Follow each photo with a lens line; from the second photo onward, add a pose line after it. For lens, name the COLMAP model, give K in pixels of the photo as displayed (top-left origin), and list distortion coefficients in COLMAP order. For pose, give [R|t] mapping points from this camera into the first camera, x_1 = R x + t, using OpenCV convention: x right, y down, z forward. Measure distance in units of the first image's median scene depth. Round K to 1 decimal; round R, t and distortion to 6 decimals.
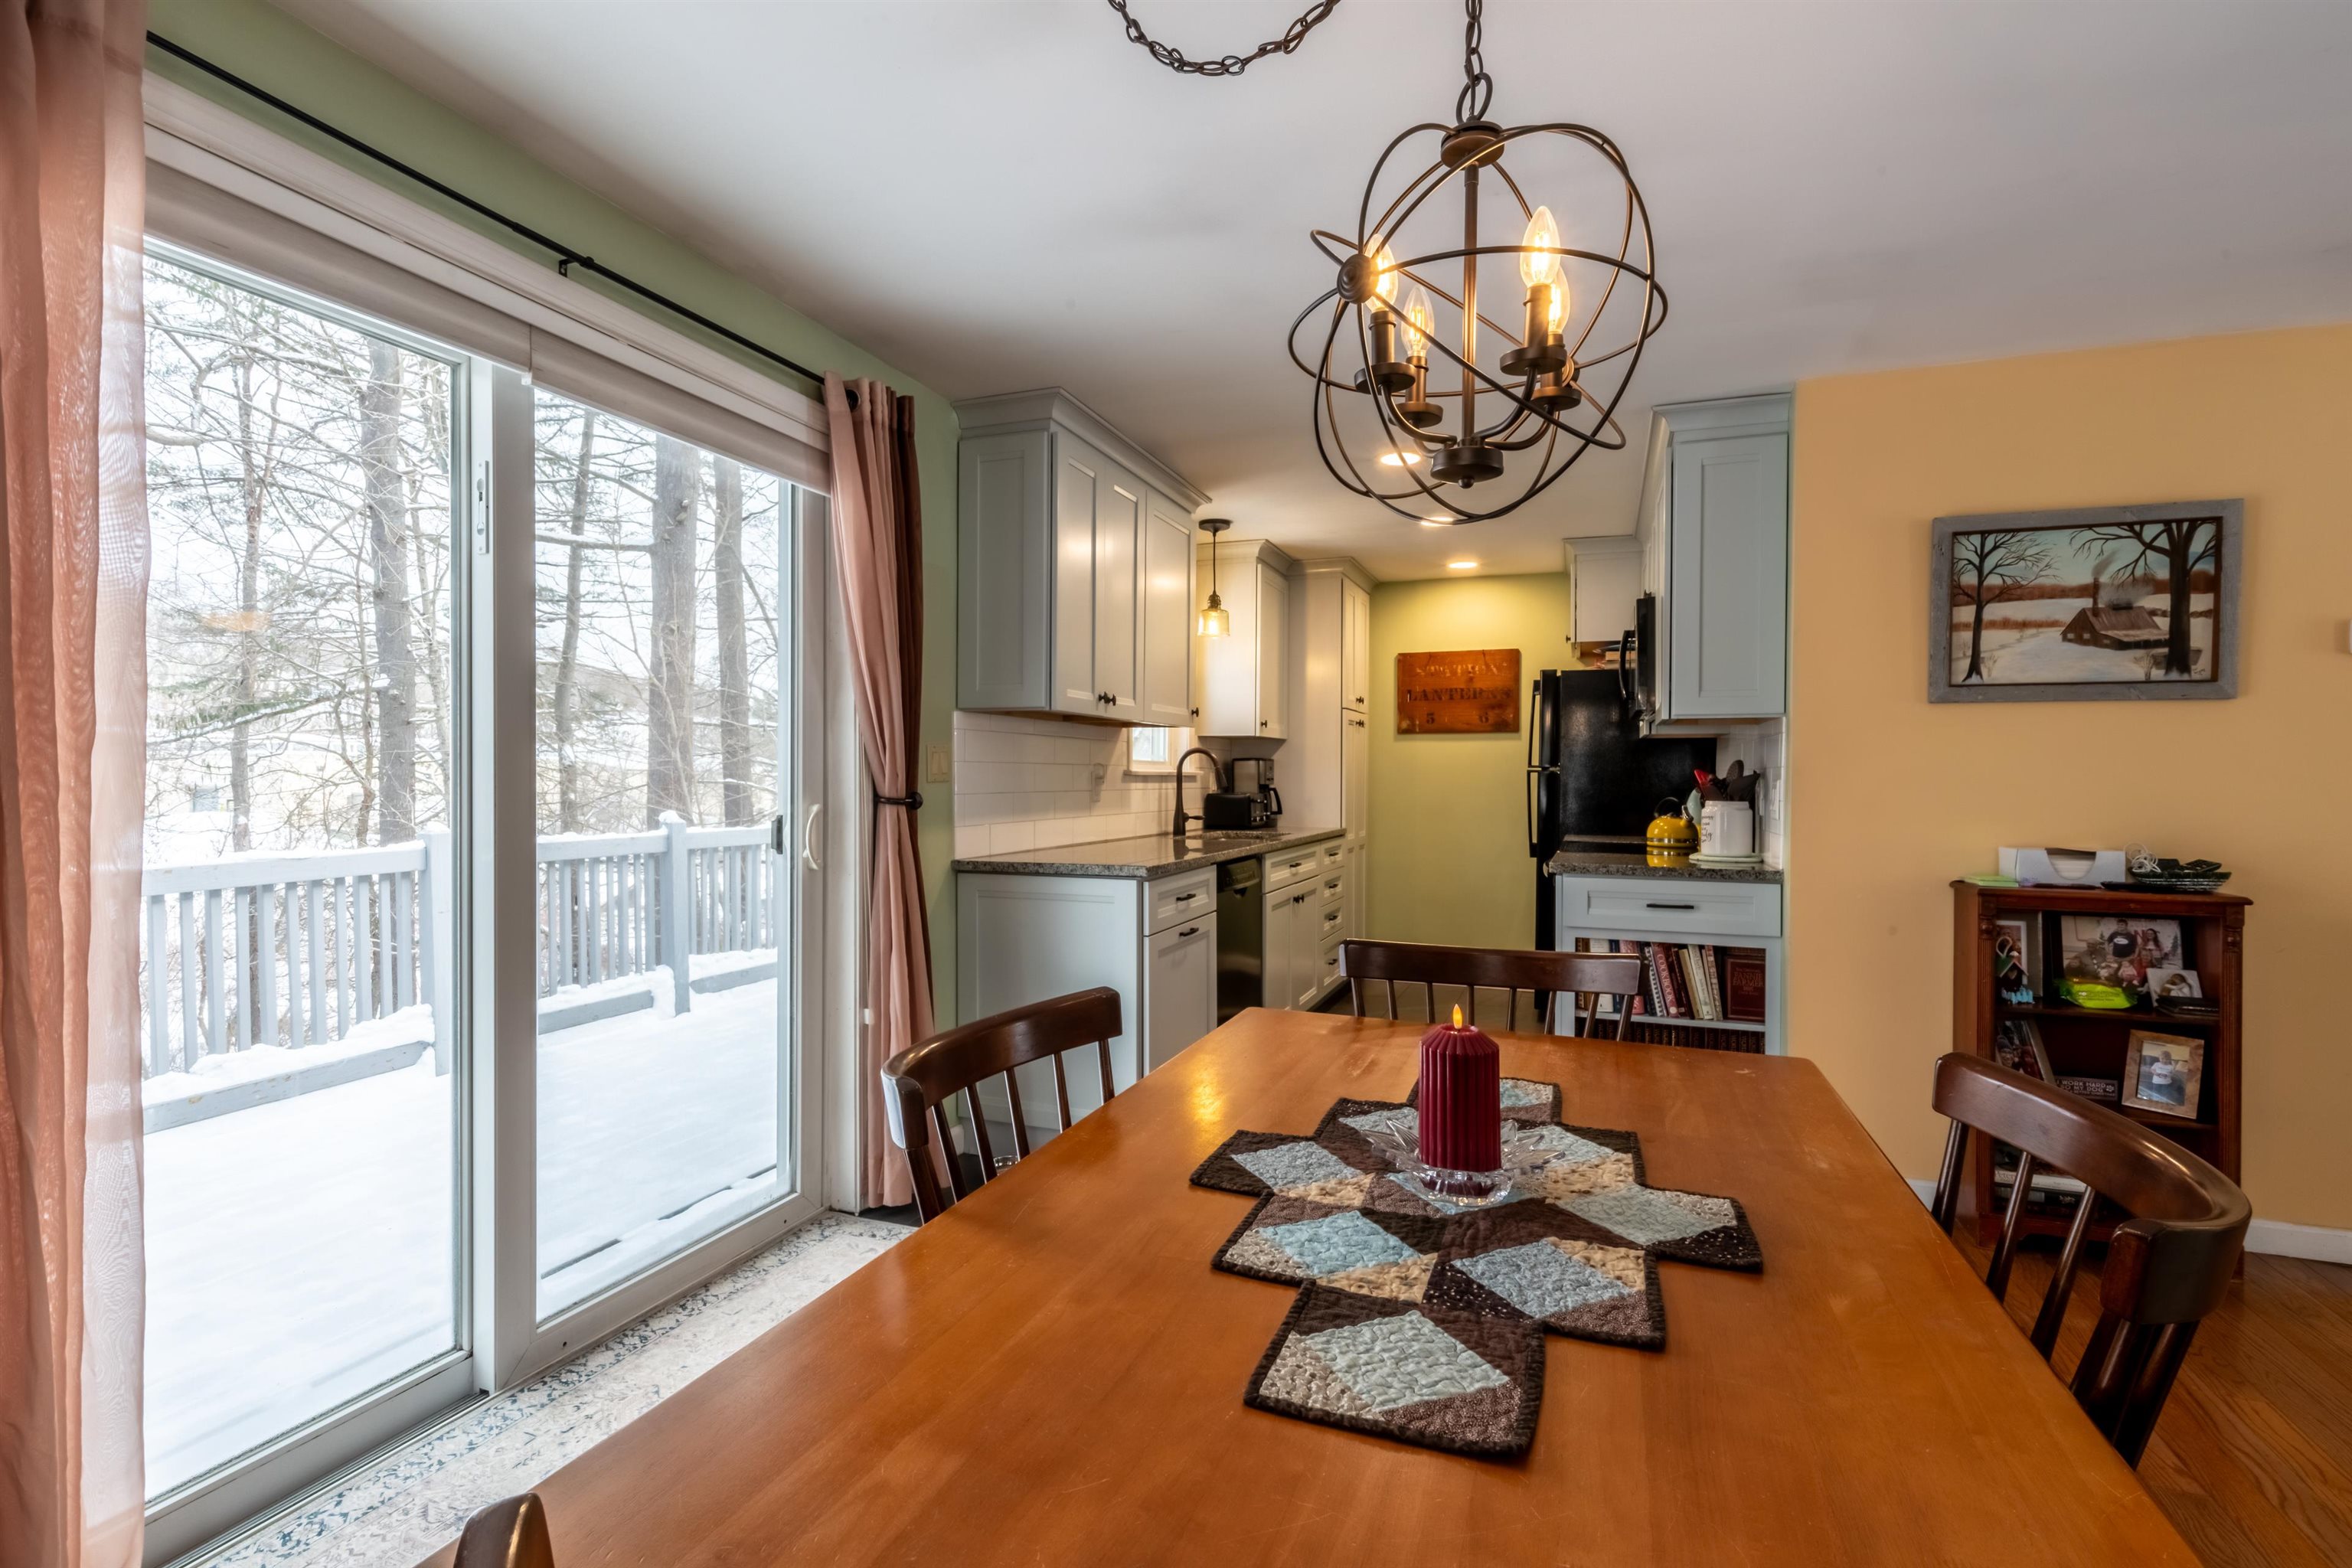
lens RADIAL K [[1083.3, 0, 1183.8], [0, 1083.3, 783.4], [0, 0, 1]] dist [0.001147, -0.000983]
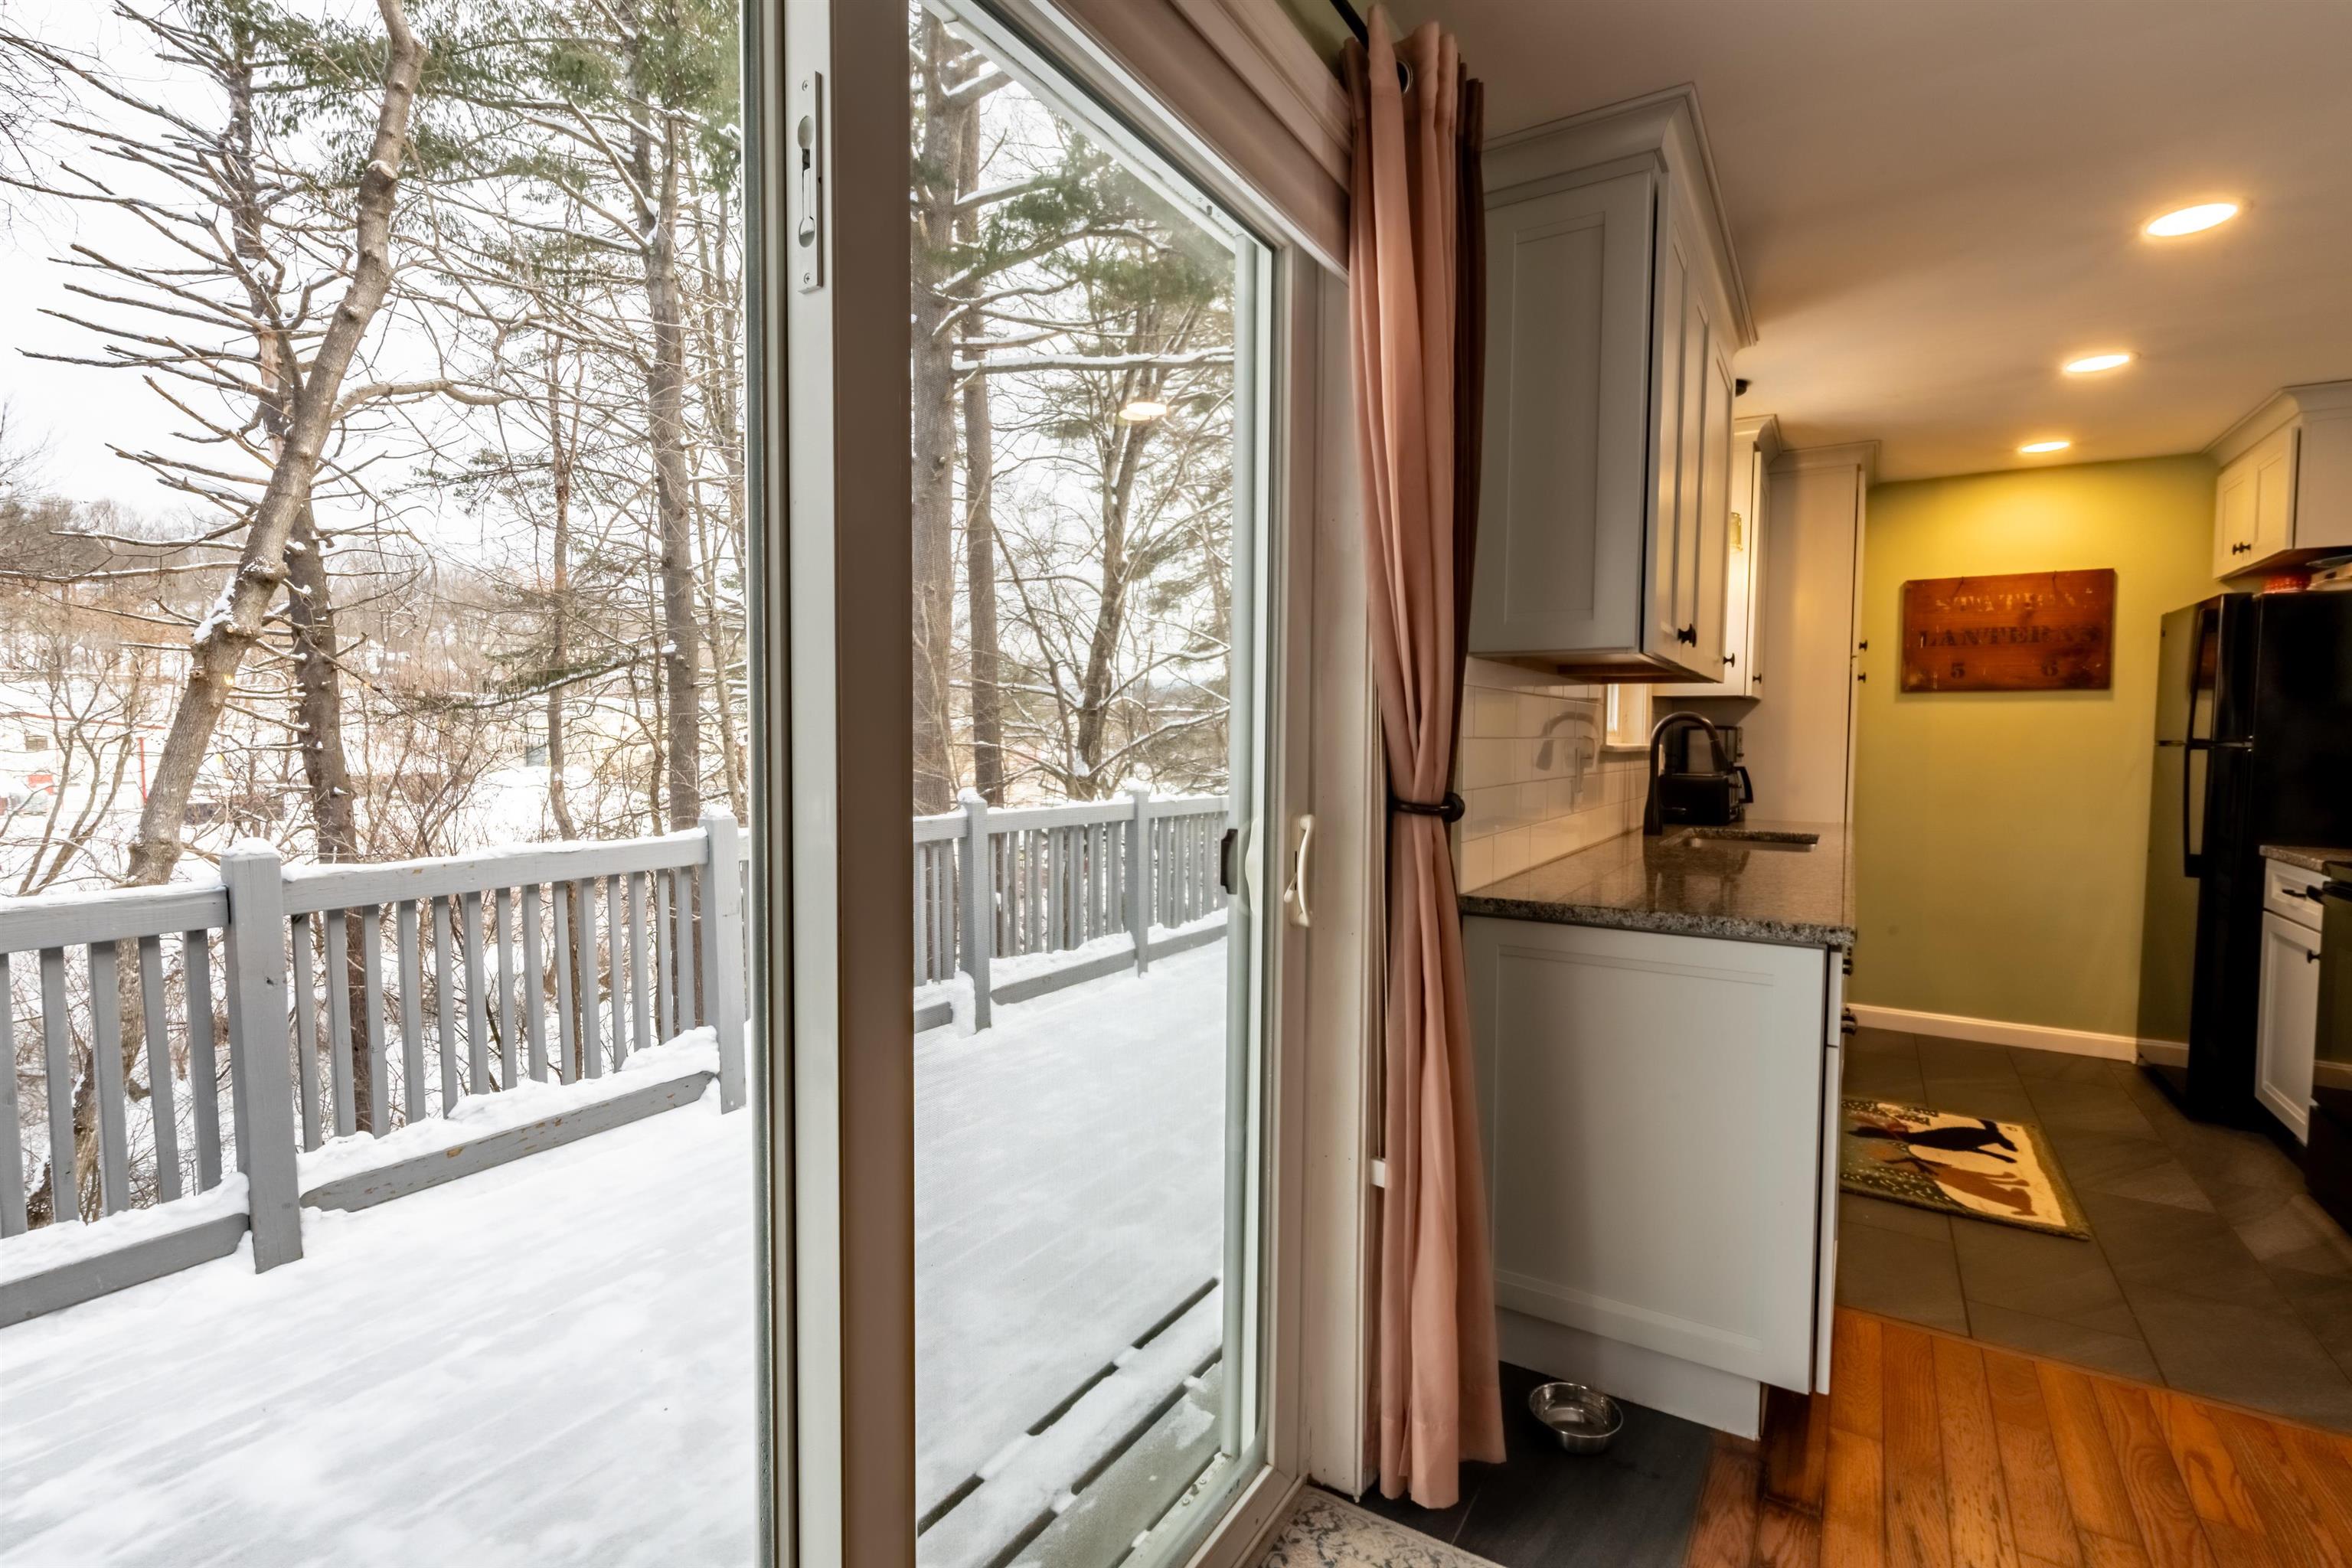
lens RADIAL K [[1083.3, 0, 1181.1], [0, 1083.3, 785.0], [0, 0, 1]] dist [0.001147, -0.000983]
pose [[0.980208, 0.012963, -0.197544, -0.245910], [-0.005581, 0.999267, 0.037877, -0.015716], [0.197890, -0.036024, 0.979562, 0.354221]]
